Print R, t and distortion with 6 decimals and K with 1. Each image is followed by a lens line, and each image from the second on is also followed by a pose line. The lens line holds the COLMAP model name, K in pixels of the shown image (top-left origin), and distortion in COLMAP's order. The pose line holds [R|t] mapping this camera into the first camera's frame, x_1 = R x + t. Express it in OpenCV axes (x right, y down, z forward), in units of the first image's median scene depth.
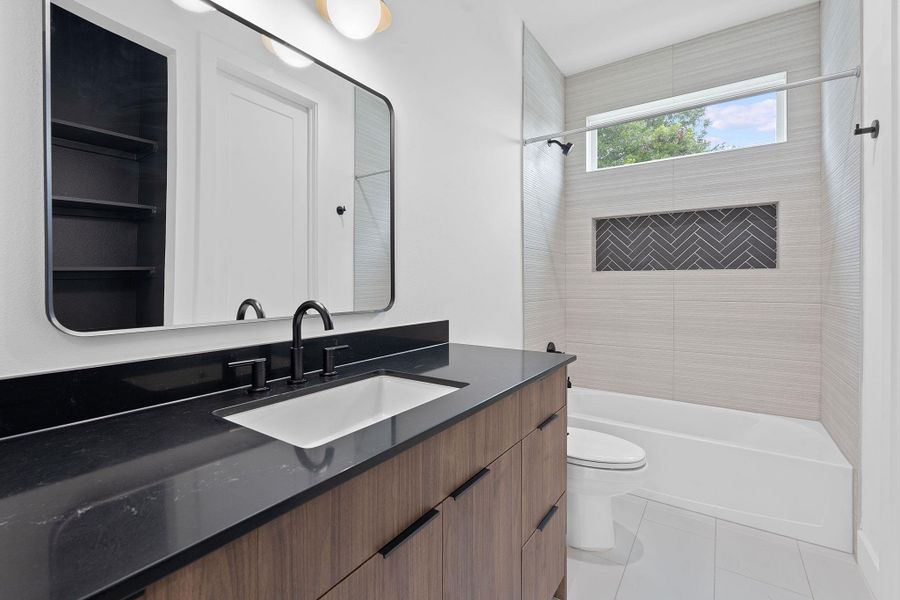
lens RADIAL K [[401.6, 0, 451.3], [0, 401.6, 291.4], [0, 0, 1]] dist [-0.001153, 0.000440]
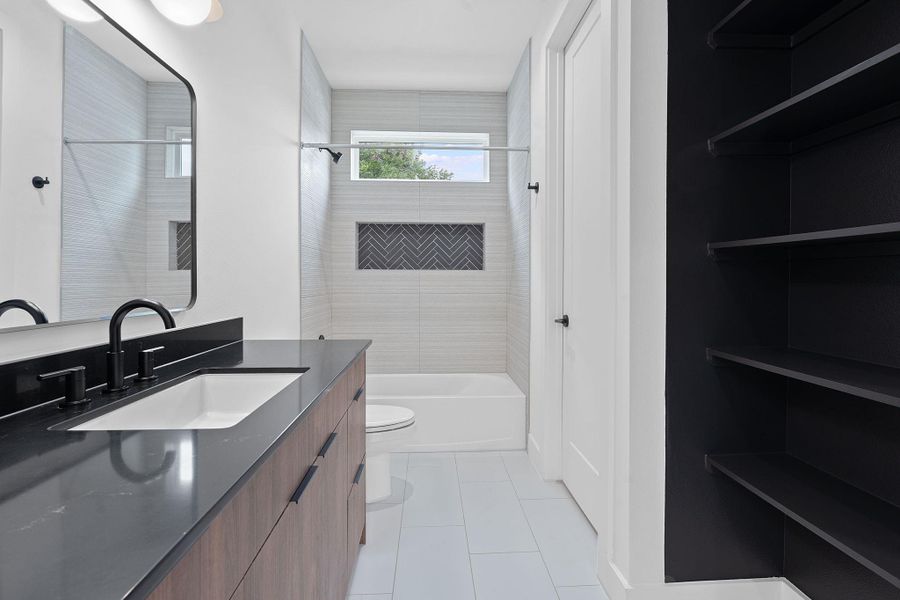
lens RADIAL K [[401.6, 0, 448.7], [0, 401.6, 293.3], [0, 0, 1]] dist [-0.001153, 0.000440]
pose [[0.803771, -0.016526, 0.594709, -0.142344], [0.008570, 0.999832, 0.016200, 0.000845], [-0.594876, -0.007924, 0.803778, -0.074021]]
